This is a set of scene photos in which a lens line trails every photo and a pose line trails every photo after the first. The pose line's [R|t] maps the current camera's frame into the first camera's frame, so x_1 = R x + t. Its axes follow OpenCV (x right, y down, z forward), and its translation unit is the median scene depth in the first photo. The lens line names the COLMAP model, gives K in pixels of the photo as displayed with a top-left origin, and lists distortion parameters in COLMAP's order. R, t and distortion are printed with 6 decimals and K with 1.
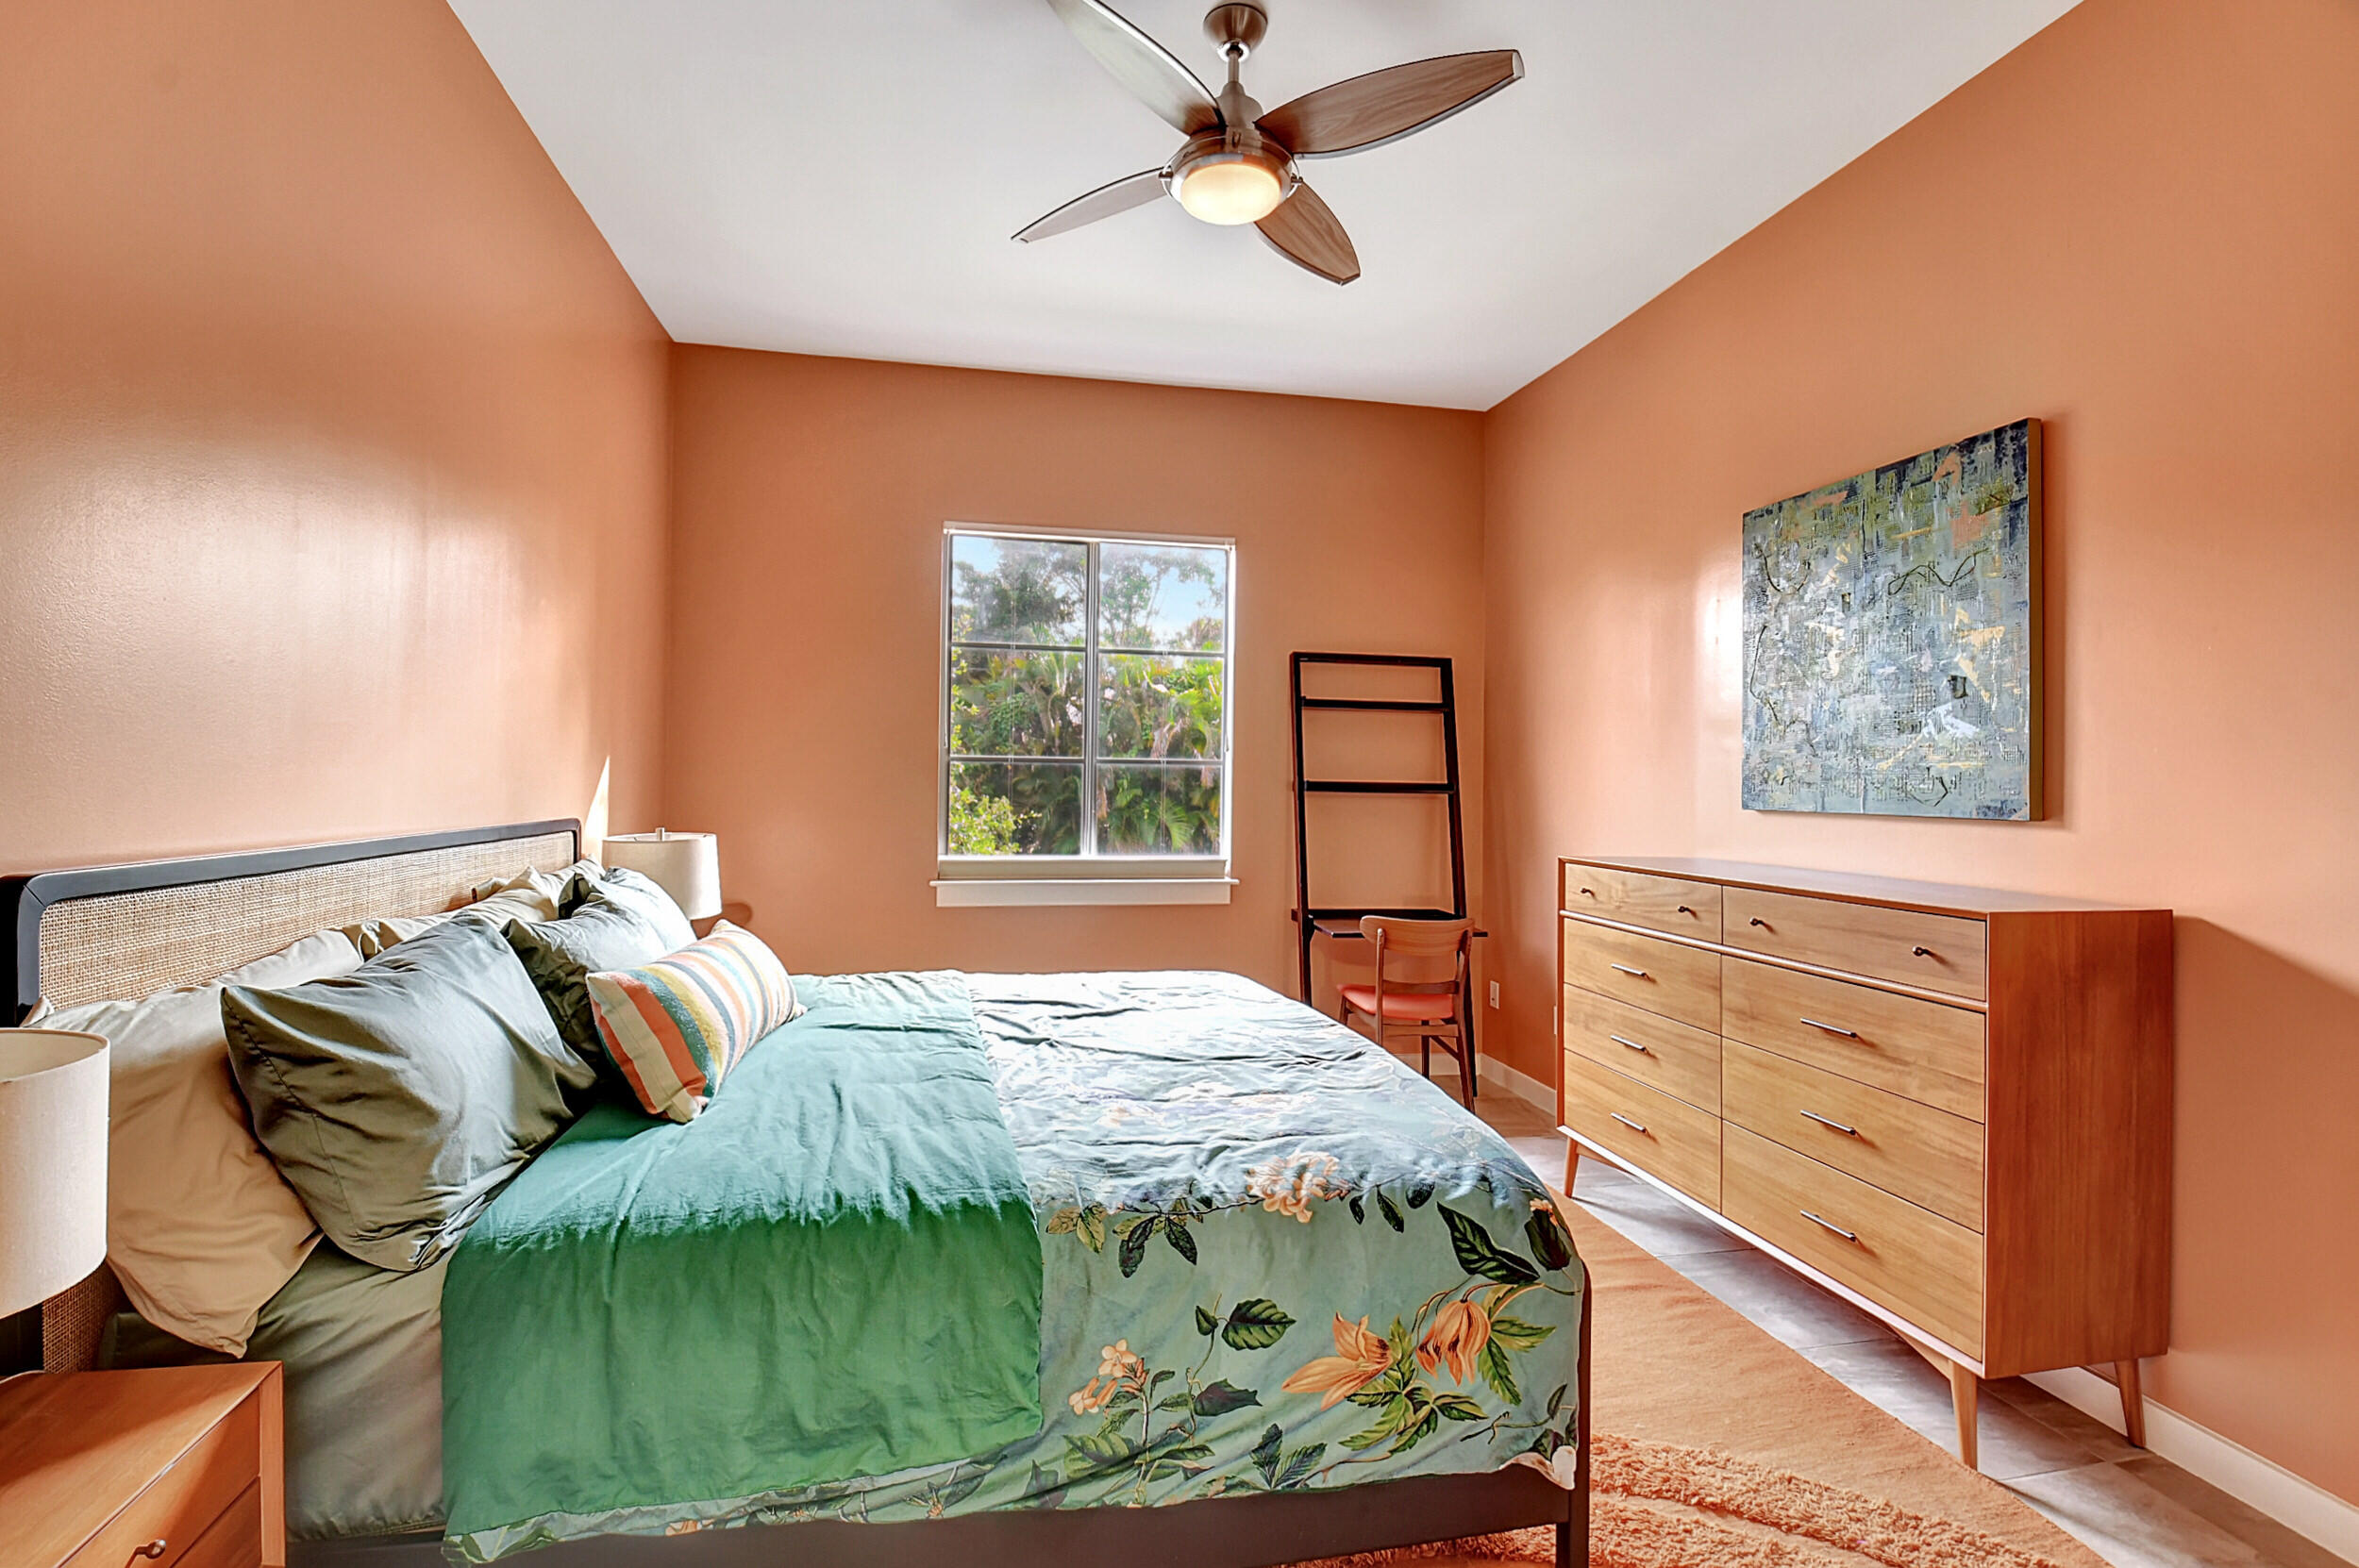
lens RADIAL K [[1052.7, 0, 1174.6], [0, 1052.7, 796.9], [0, 0, 1]] dist [0.000785, -0.000909]
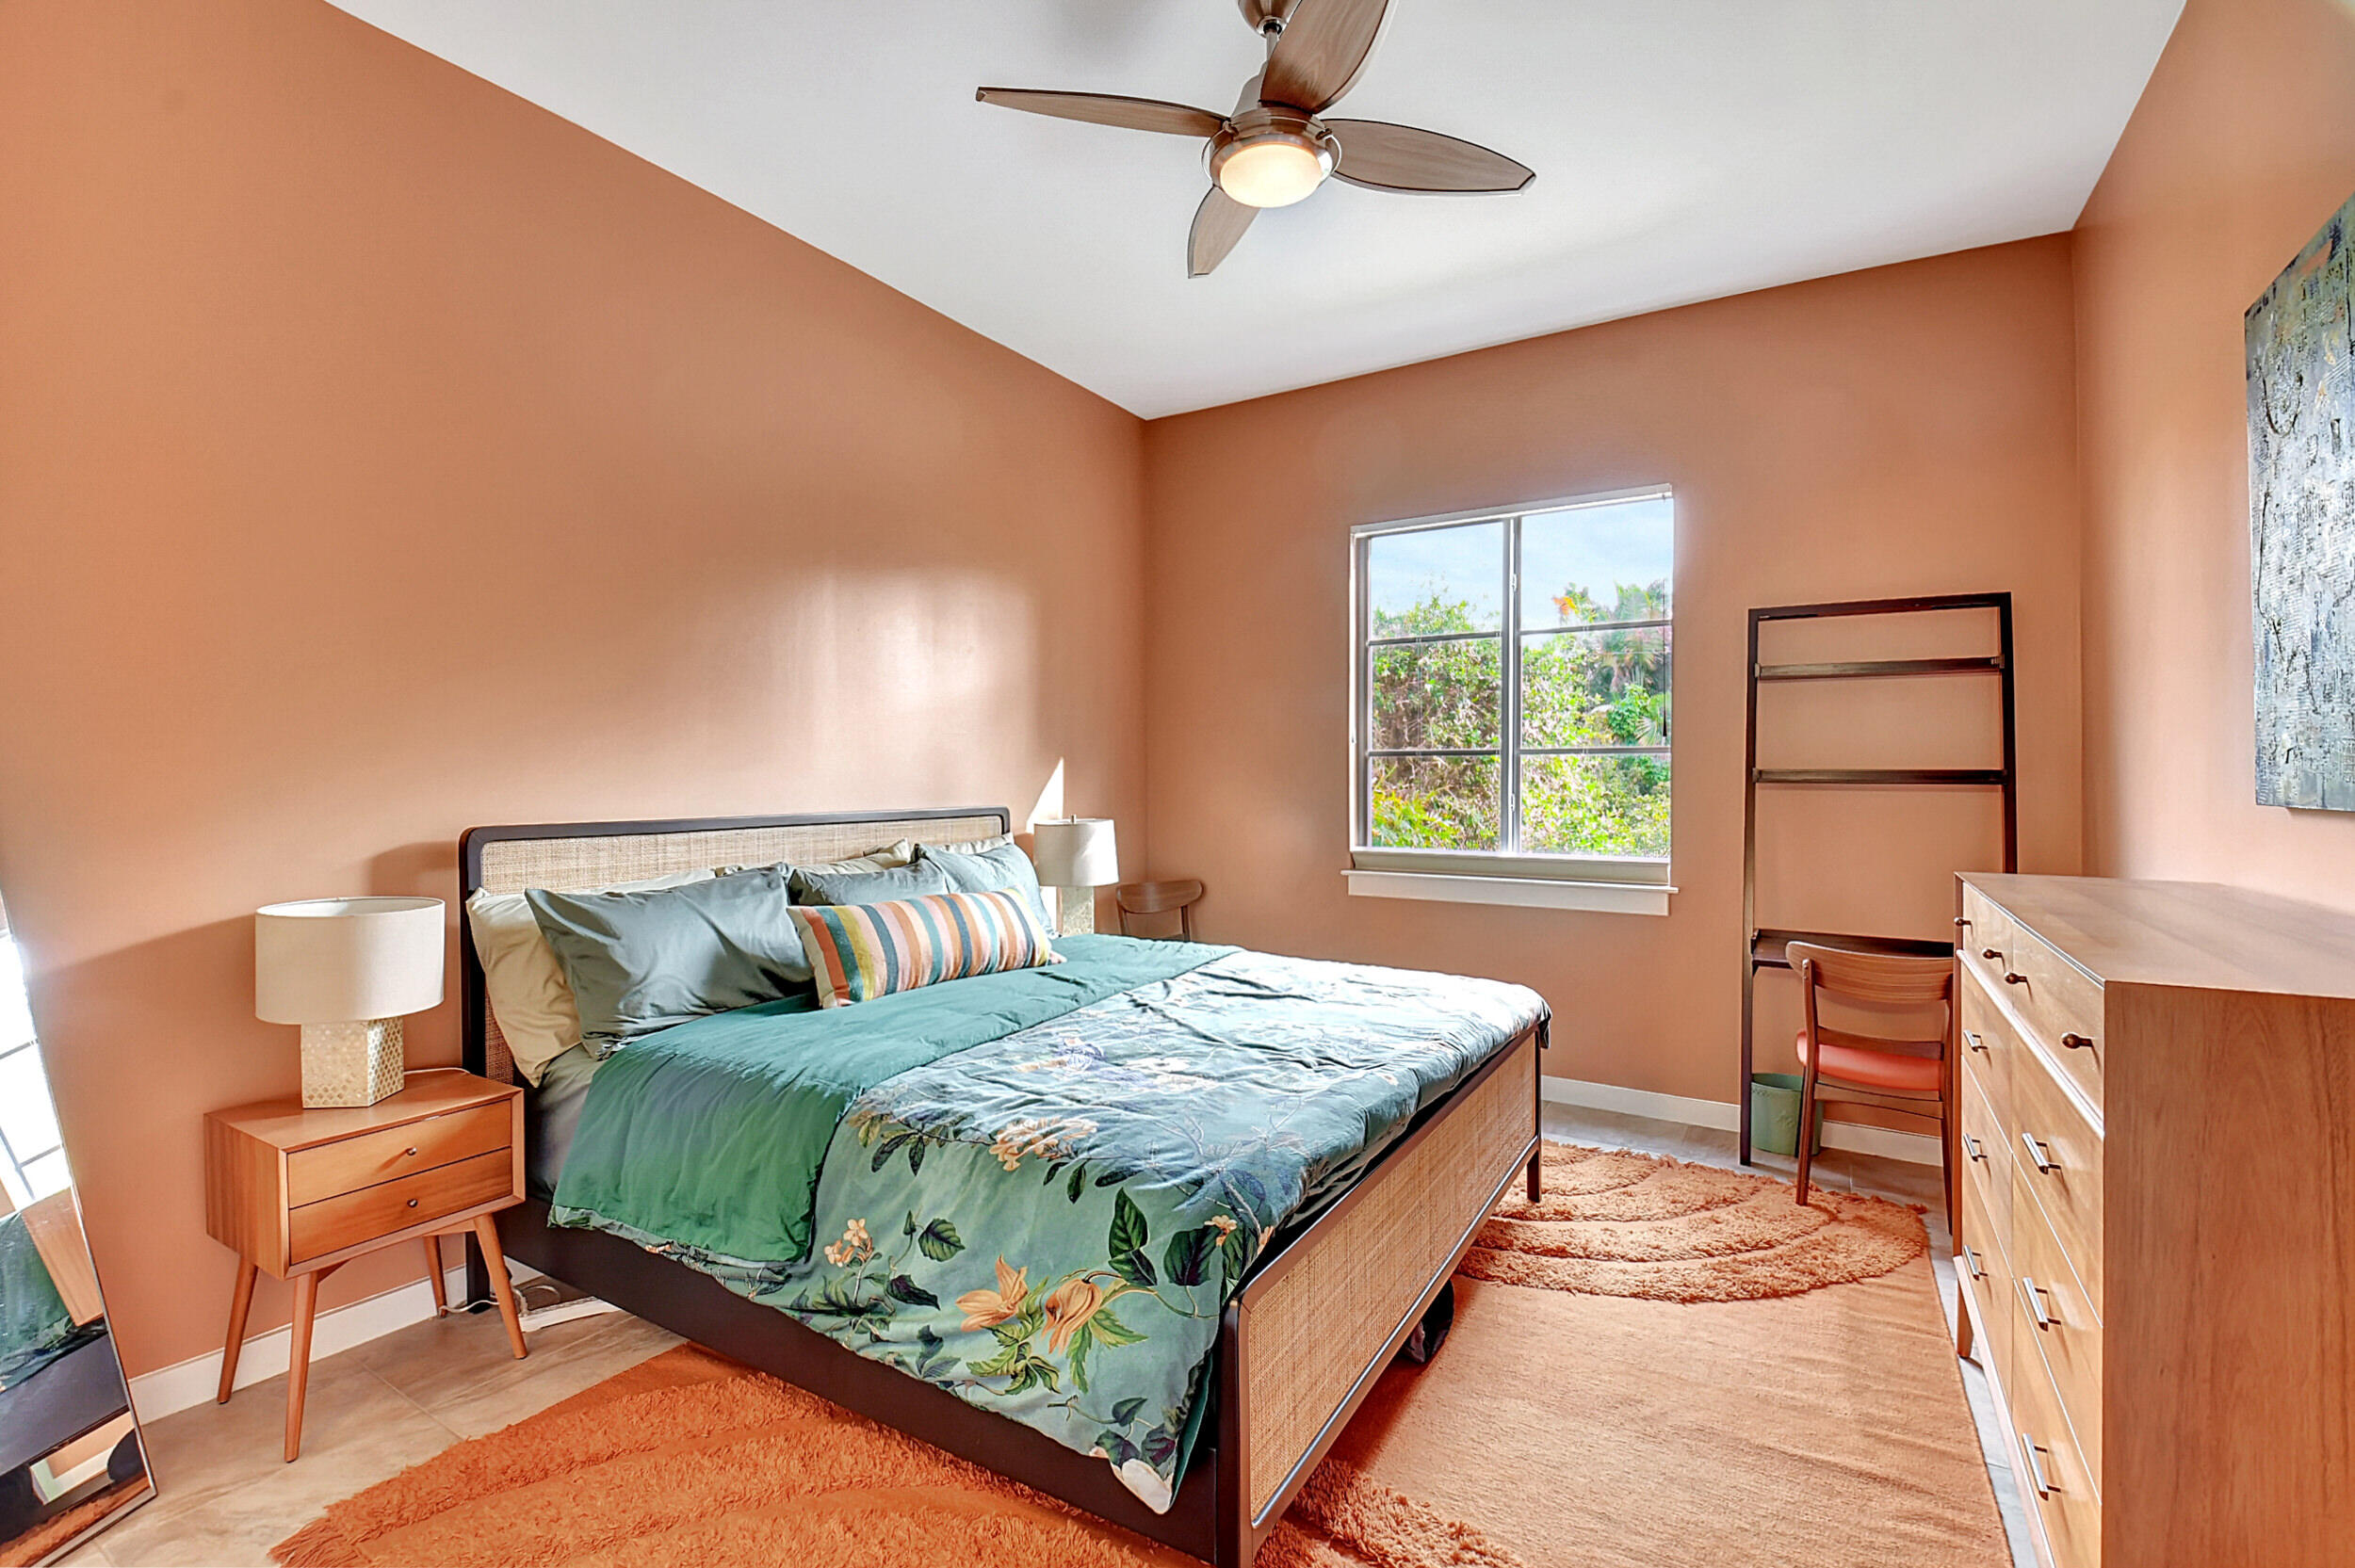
lens RADIAL K [[1045.7, 0, 1180.4], [0, 1045.7, 821.9], [0, 0, 1]] dist [0.011300, -0.000202]
pose [[0.742212, 0.017543, -0.669936, 0.933715], [0.000060, 0.999656, 0.026244, 0.009987], [0.670166, -0.019519, 0.741955, 0.297123]]
